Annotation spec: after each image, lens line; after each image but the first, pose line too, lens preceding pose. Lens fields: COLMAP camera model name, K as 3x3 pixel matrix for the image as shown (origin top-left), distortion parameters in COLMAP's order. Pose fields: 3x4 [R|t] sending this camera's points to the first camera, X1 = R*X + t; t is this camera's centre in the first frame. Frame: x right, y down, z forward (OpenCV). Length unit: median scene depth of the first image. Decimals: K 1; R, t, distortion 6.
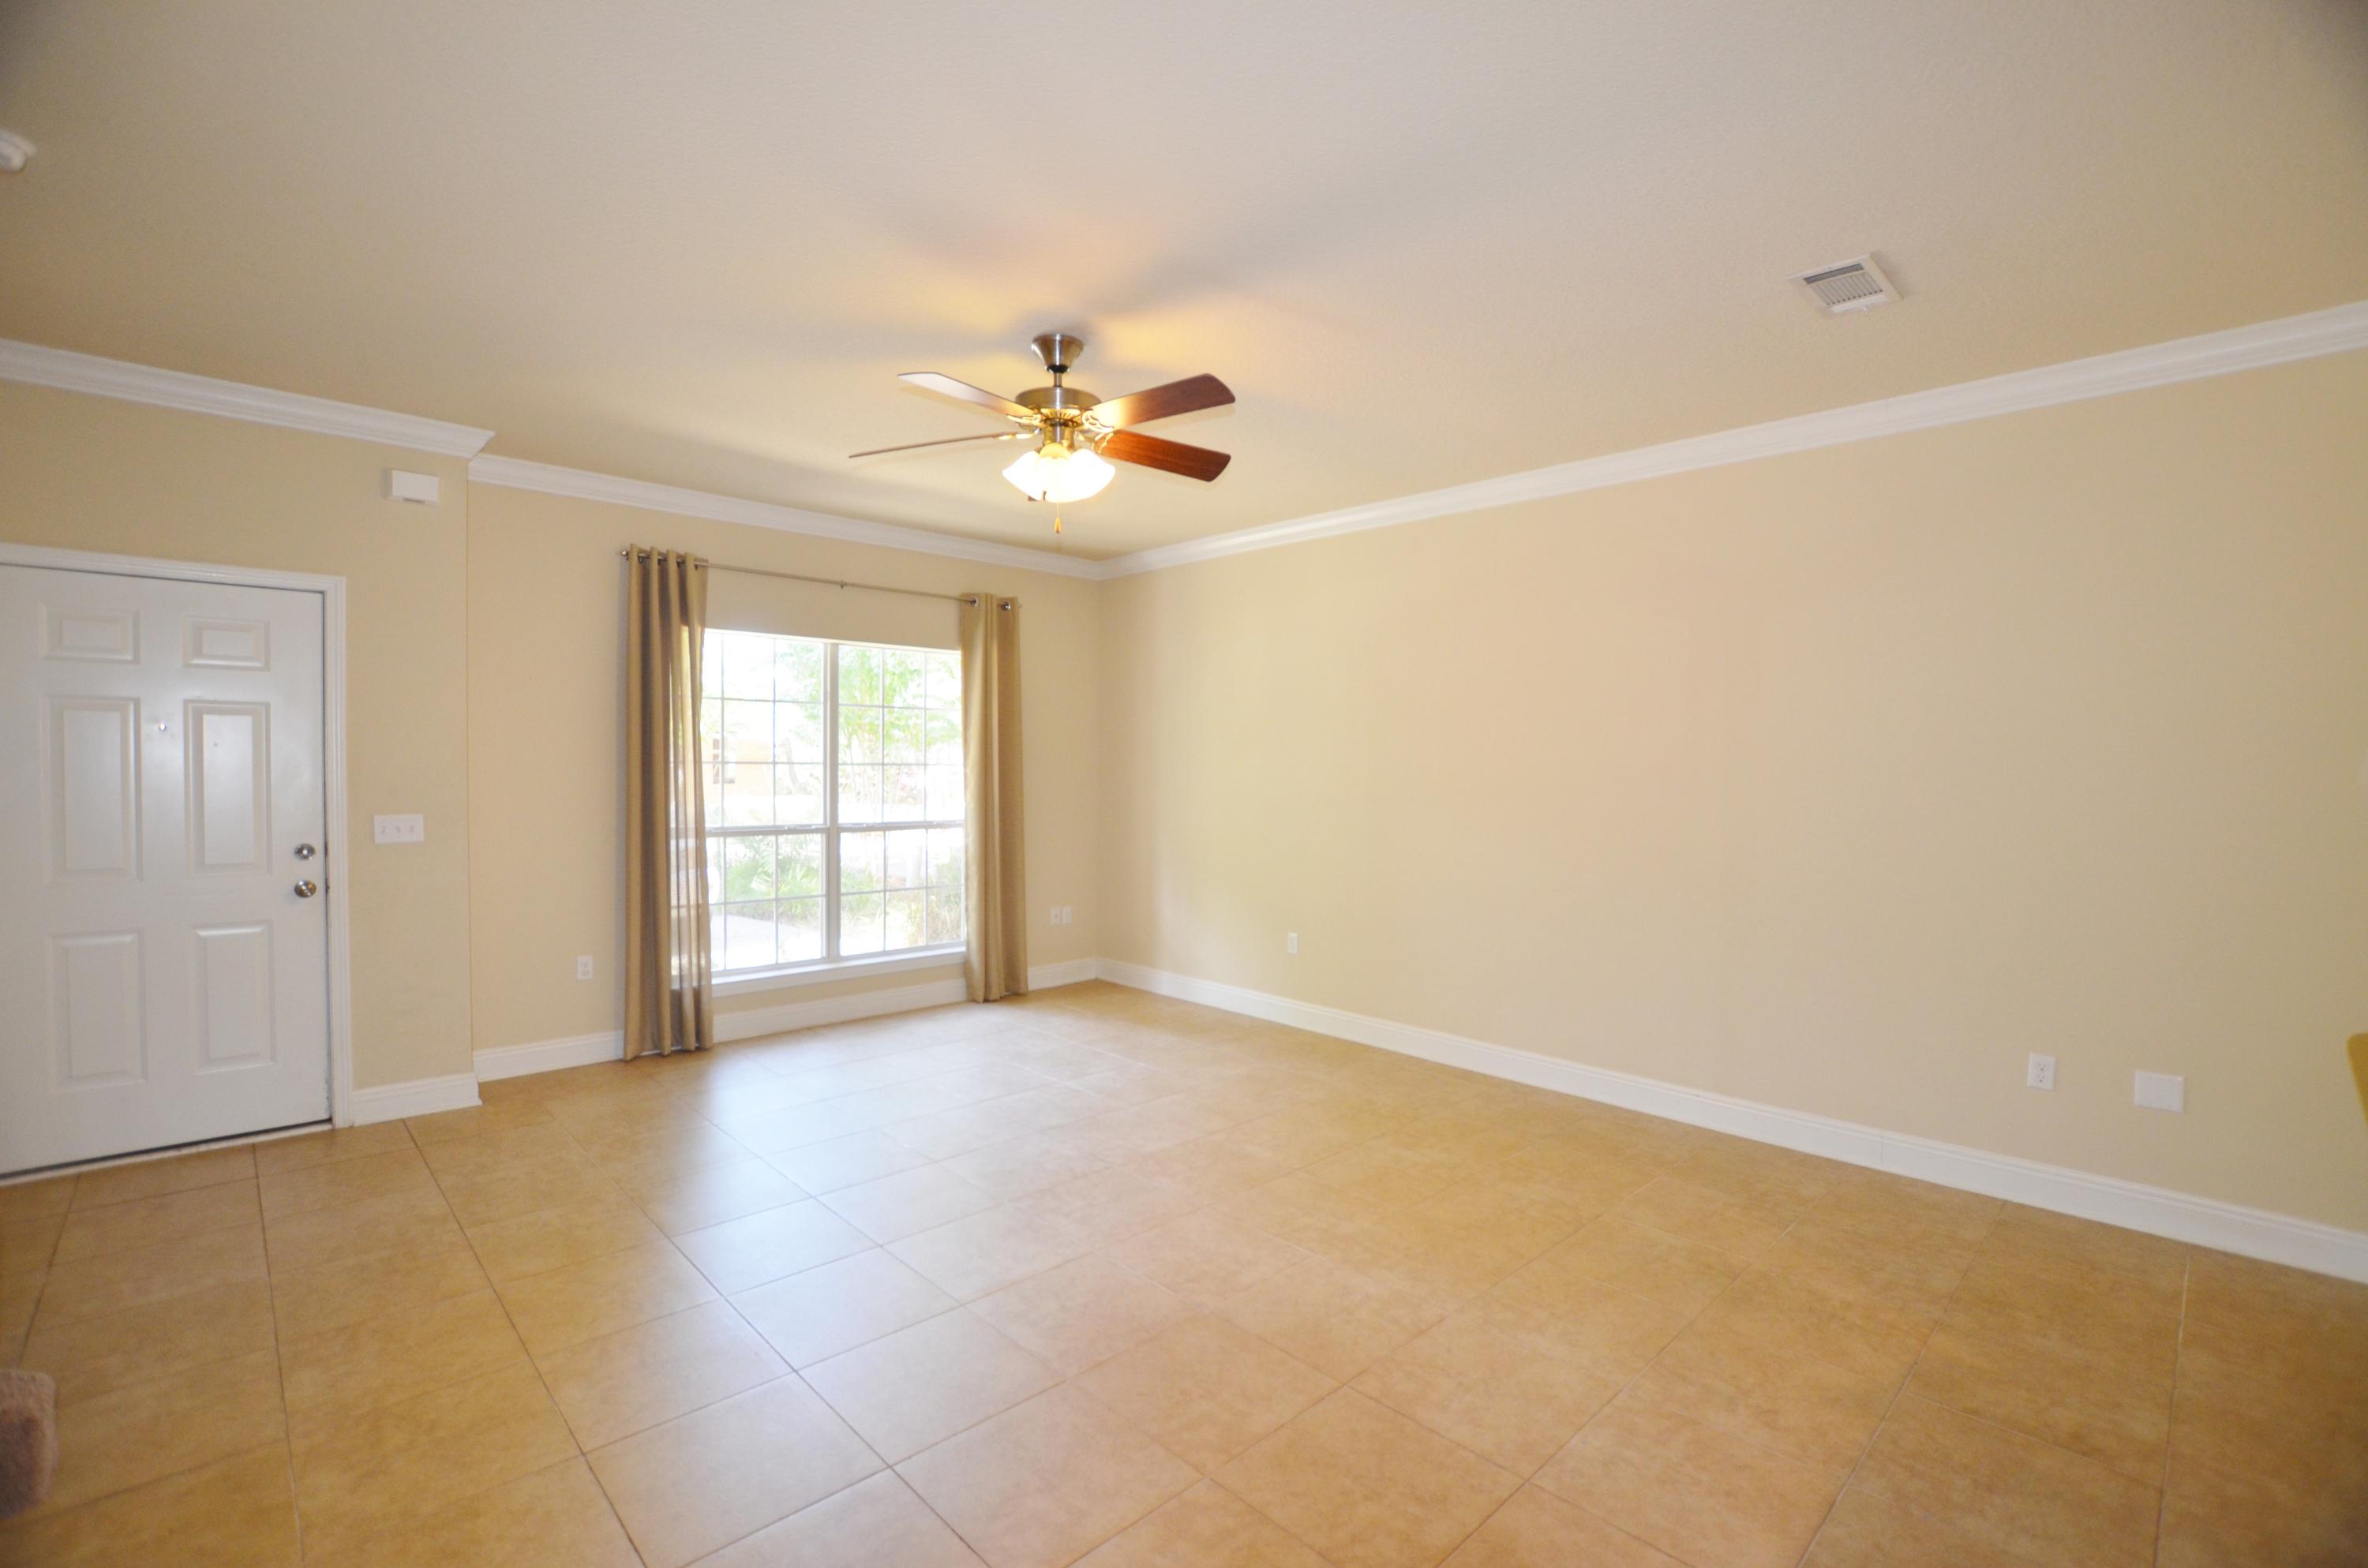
lens RADIAL K [[1038.5, 0, 1177.2], [0, 1038.5, 794.6], [0, 0, 1]] dist [-0.041460, 0.010868]
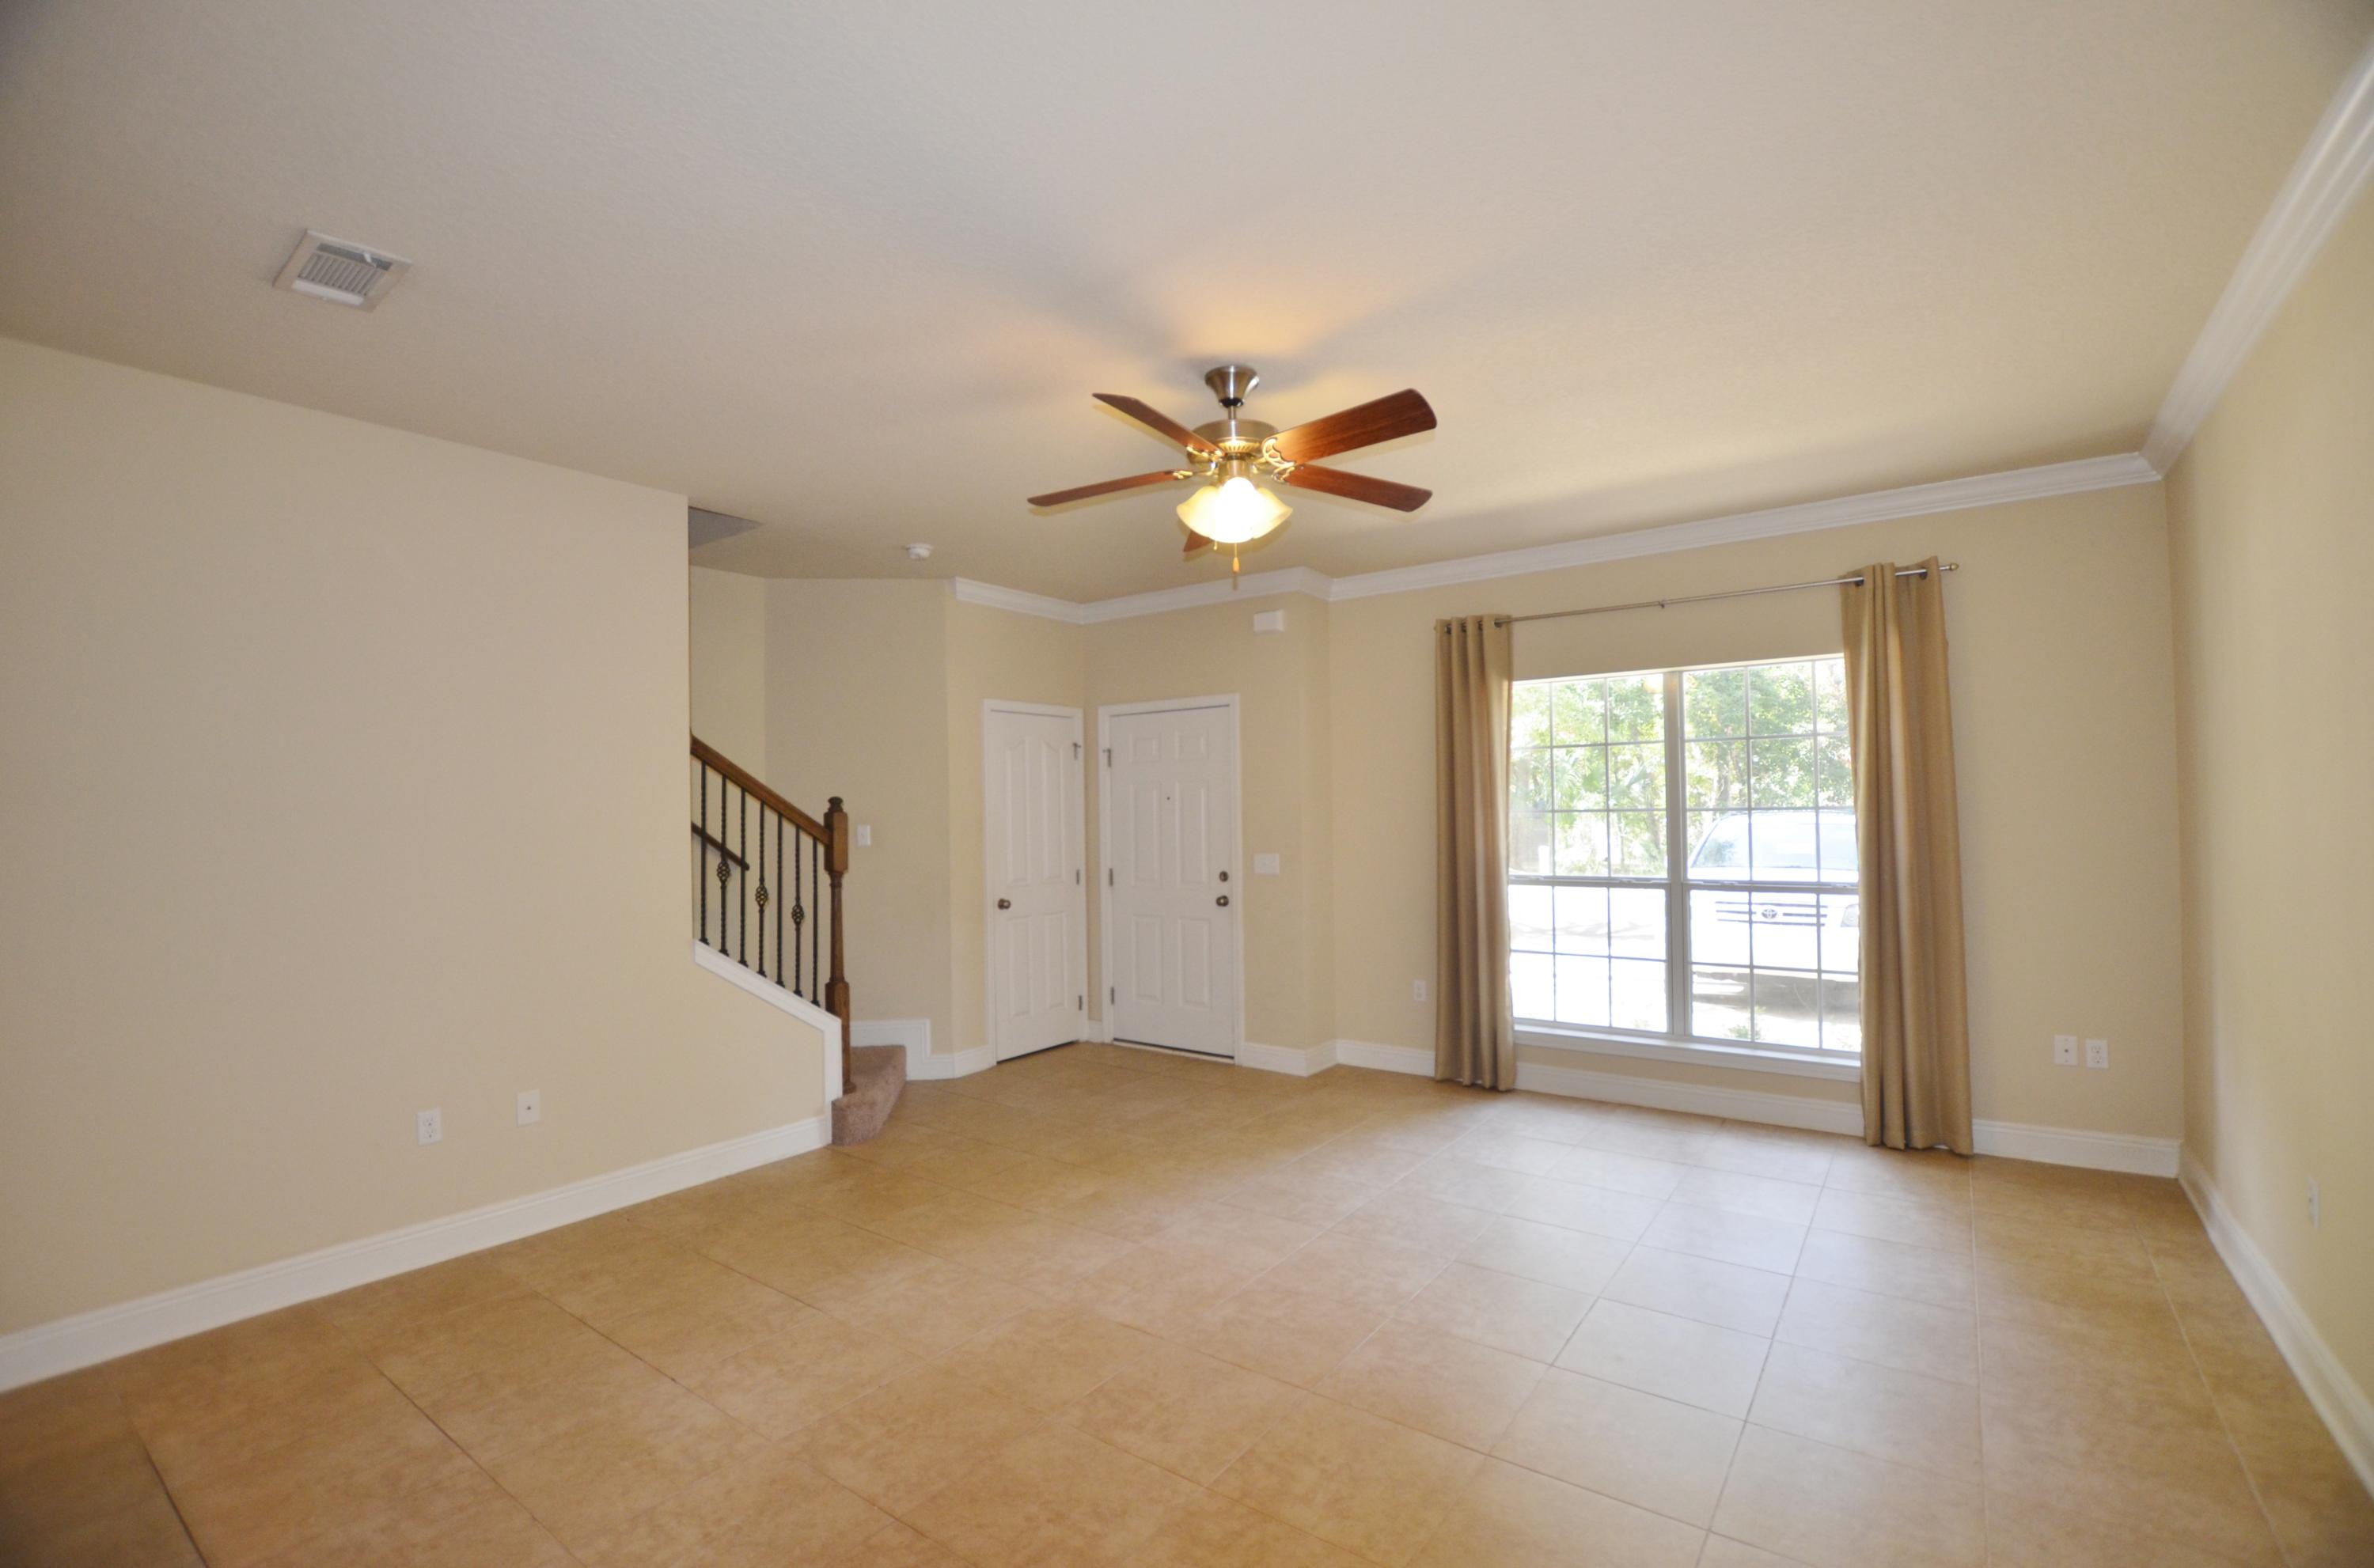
lens RADIAL K [[1041.1, 0, 1180.2], [0, 1041.1, 794.6], [0, 0, 1]] dist [-0.041460, 0.010868]
pose [[0.171348, -0.029076, -0.984781, 0.508058], [-0.010290, 0.999457, -0.031300, -0.012546], [0.985157, 0.015497, 0.170956, 0.502079]]
